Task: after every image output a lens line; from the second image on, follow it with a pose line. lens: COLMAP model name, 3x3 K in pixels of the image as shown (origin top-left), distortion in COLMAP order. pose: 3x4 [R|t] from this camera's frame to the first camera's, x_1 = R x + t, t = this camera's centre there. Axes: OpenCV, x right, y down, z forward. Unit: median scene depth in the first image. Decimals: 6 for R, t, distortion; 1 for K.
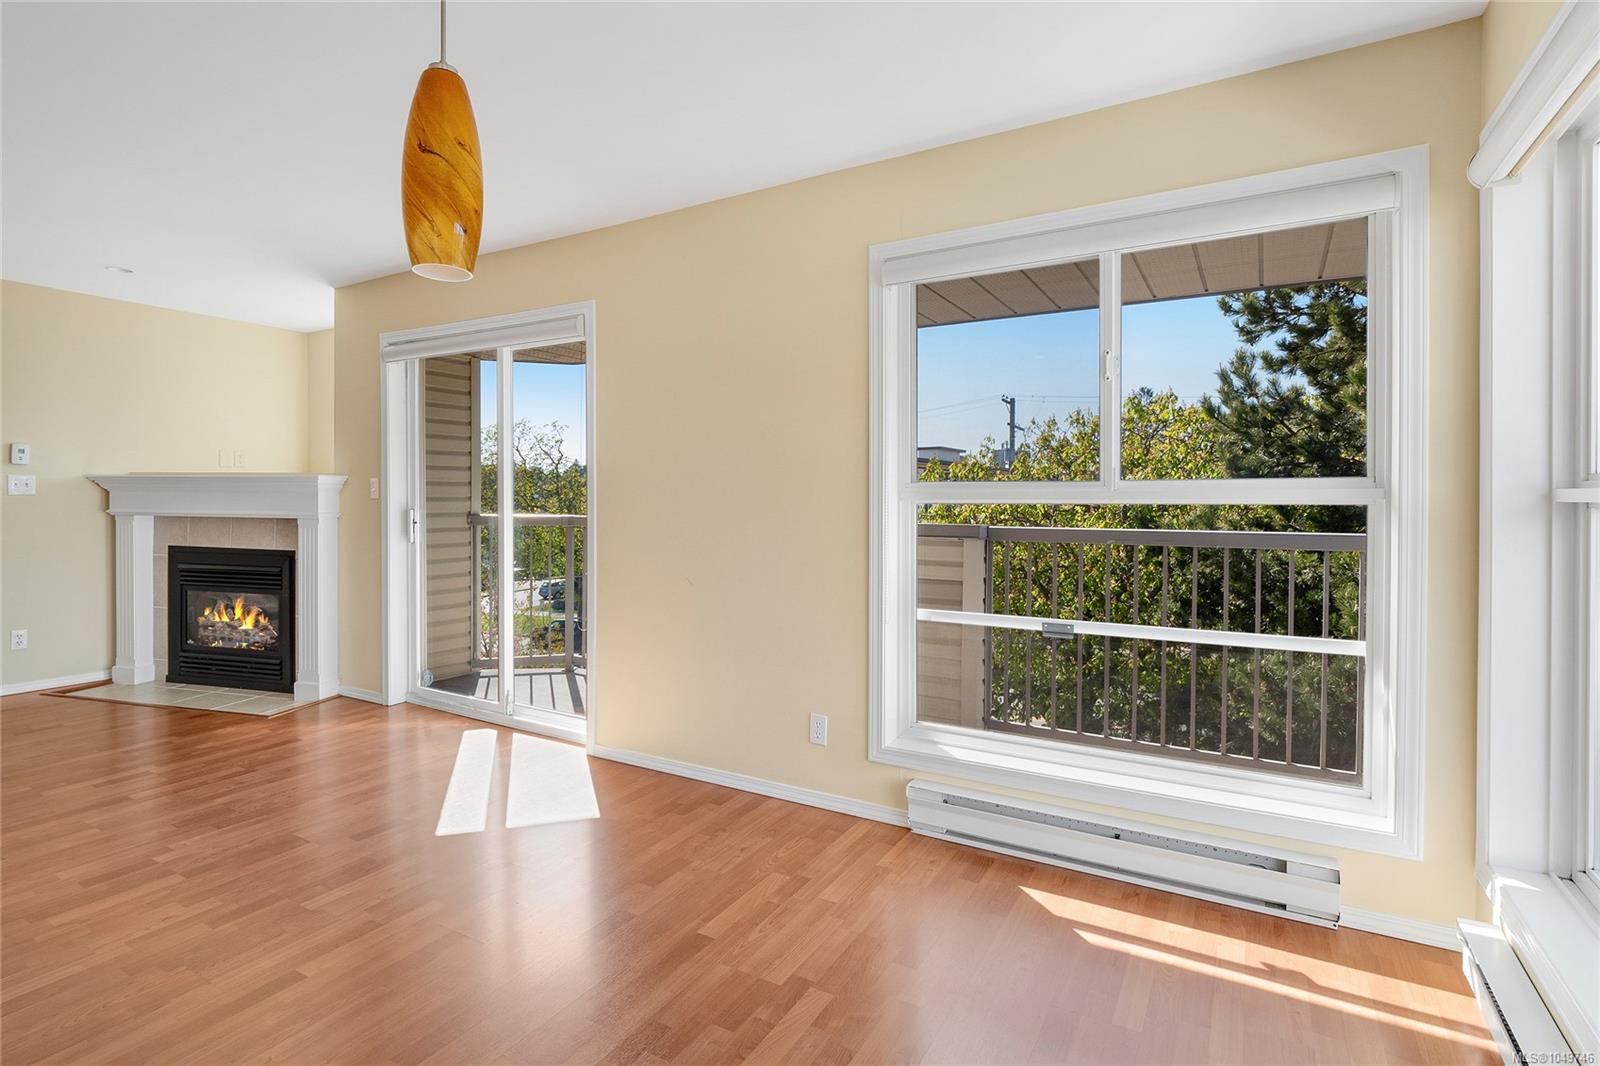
lens RADIAL K [[761.9, 0, 793.3], [0, 761.9, 510.0], [0, 0, 1]] dist [-0.002549, 0.000988]
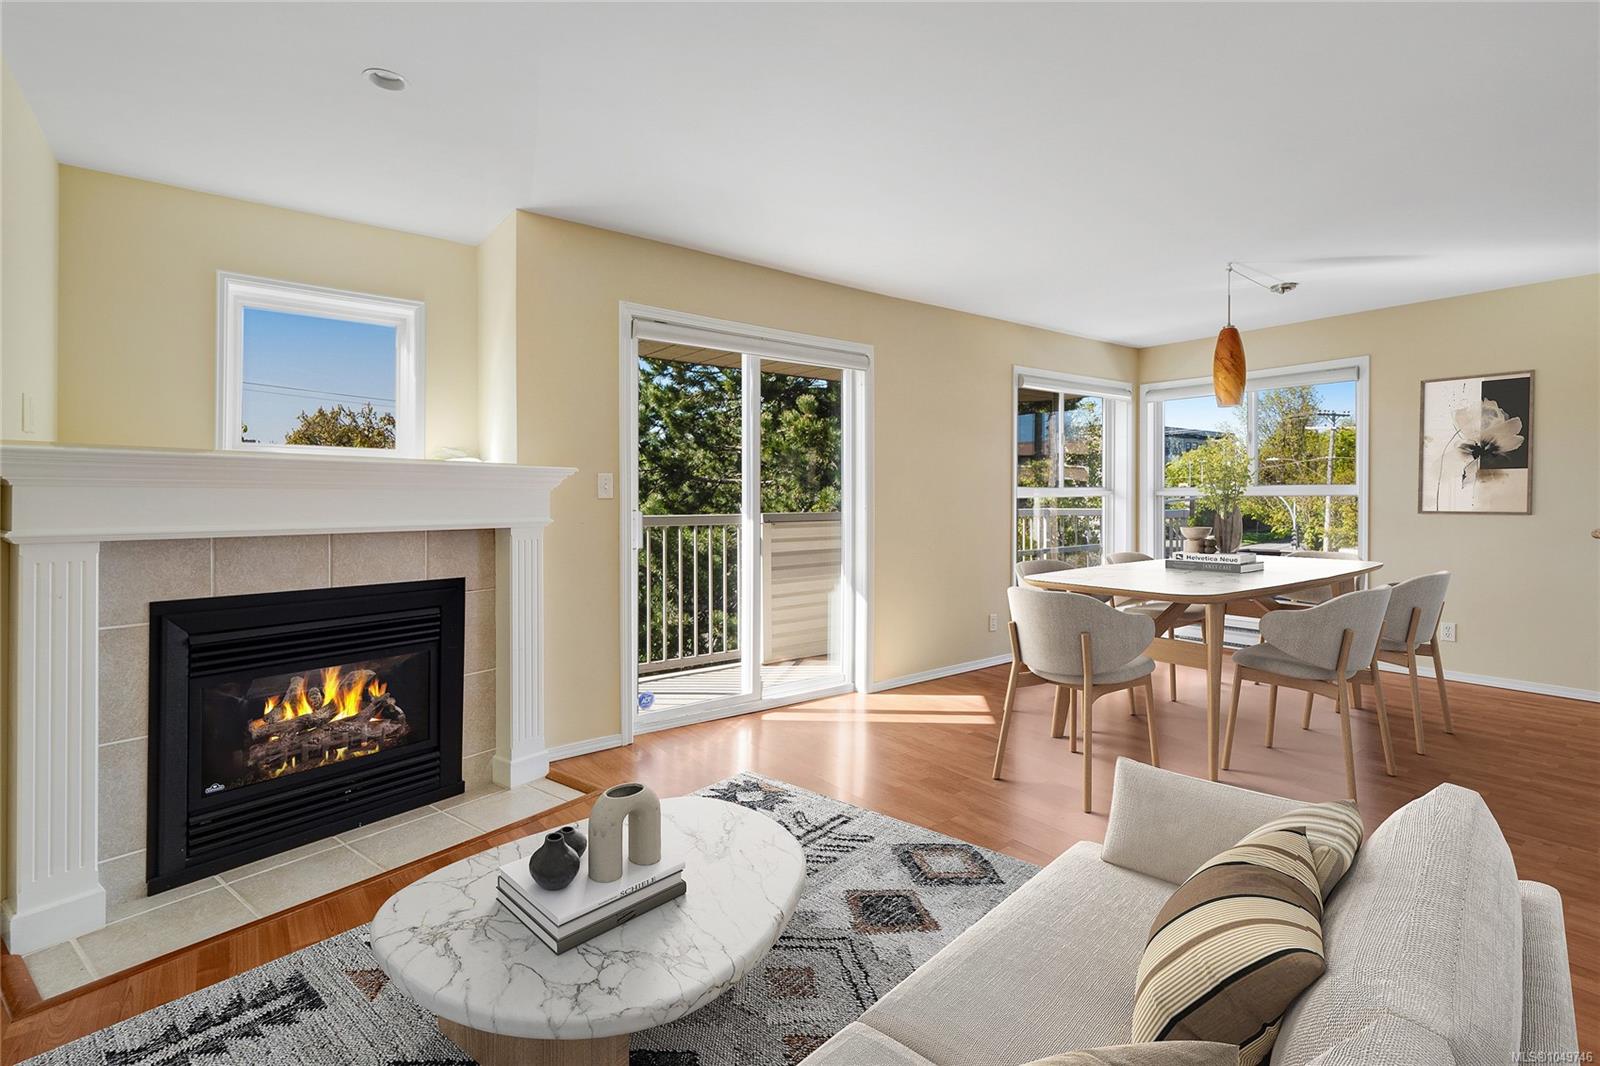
lens RADIAL K [[761.9, 0, 793.3], [0, 761.9, 510.0], [0, 0, 1]] dist [-0.002549, 0.000988]
pose [[0.413054, -0.032104, 0.910140, -1.395324], [-0.003013, 0.999325, 0.036617, -0.040442], [-0.910701, -0.017867, 0.412679, 0.528554]]
